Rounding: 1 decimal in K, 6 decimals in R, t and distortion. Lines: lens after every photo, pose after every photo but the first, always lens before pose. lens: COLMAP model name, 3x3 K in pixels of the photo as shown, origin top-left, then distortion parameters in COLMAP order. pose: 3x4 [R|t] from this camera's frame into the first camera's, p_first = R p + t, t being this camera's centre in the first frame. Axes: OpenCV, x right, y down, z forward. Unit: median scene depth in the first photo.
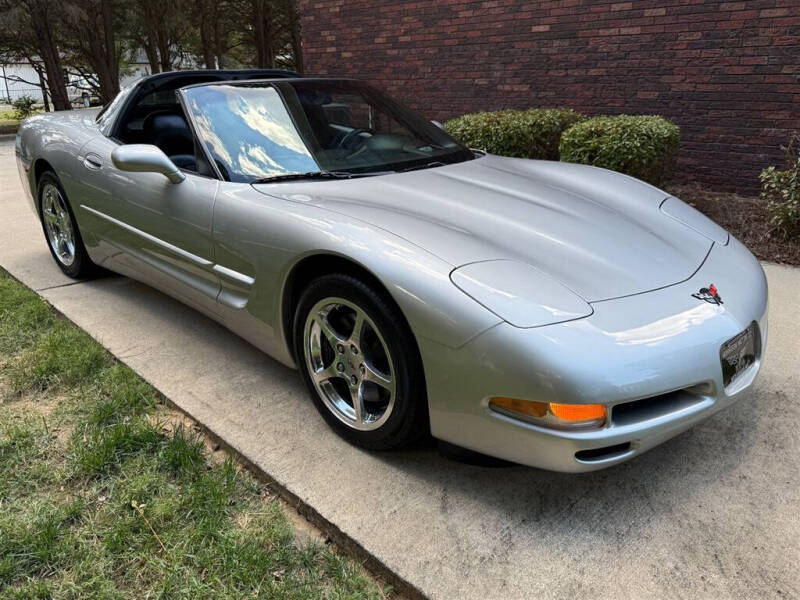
lens RADIAL K [[637.6, 0, 410.4], [0, 637.6, 299.6], [0, 0, 1]] dist [-0.002574, -0.003483]
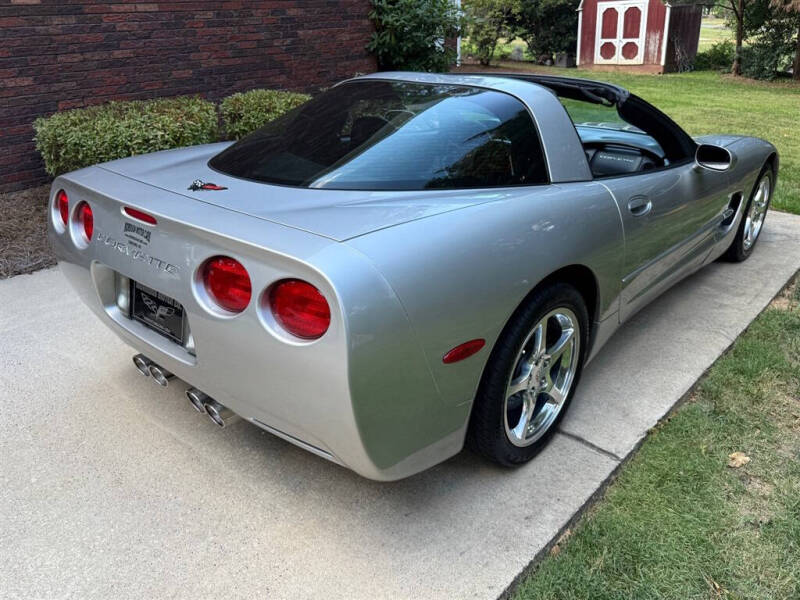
lens RADIAL K [[634.7, 0, 401.5], [0, 634.7, 301.4], [0, 0, 1]] dist [0.006662, -0.016721]
pose [[-0.035269, -0.416519, 0.908443, -1.063610], [0.344514, 0.848221, 0.402283, -0.459275], [-0.938118, 0.327159, 0.113581, 1.040184]]
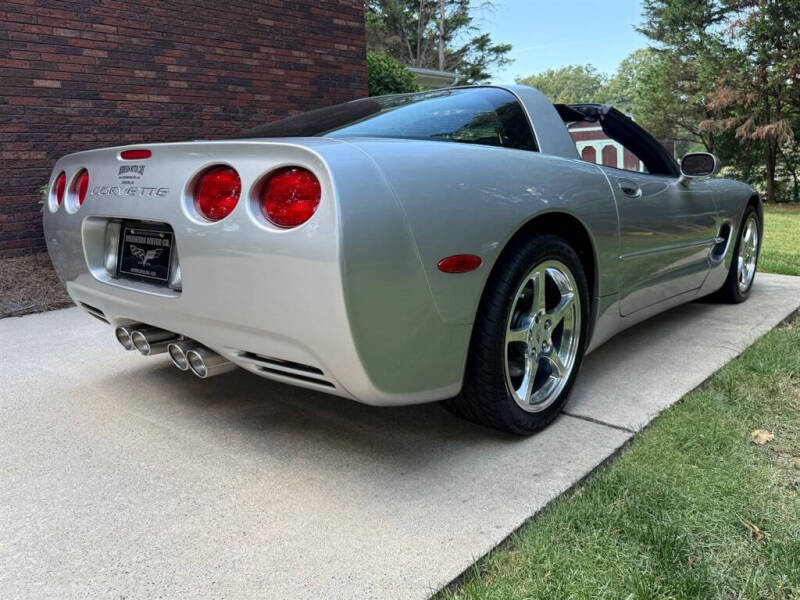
lens RADIAL K [[634.0, 0, 395.3], [0, 634.0, 297.0], [0, 0, 1]] dist [0.003296, -0.010392]
pose [[-0.035071, -0.201303, 0.978901, -1.098162], [0.352085, 0.914215, 0.200615, -0.309207], [-0.935311, 0.351692, 0.038813, 1.095576]]
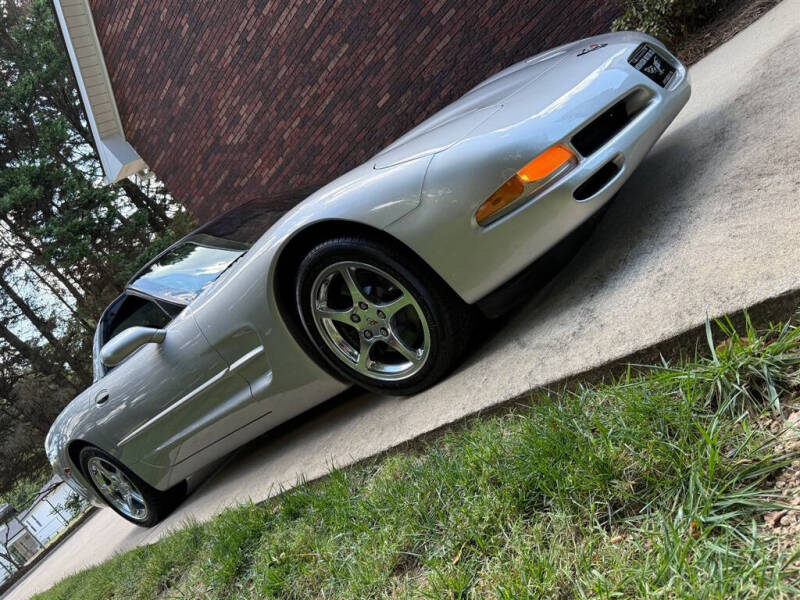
lens RADIAL K [[634.7, 0, 401.5], [0, 634.7, 301.4], [0, 0, 1]] dist [0.006662, -0.016721]
pose [[0.763436, -0.645530, 0.021357, -0.033001], [0.629982, 0.736943, -0.245026, 0.200445], [0.142432, 0.200516, 0.969281, 0.018629]]
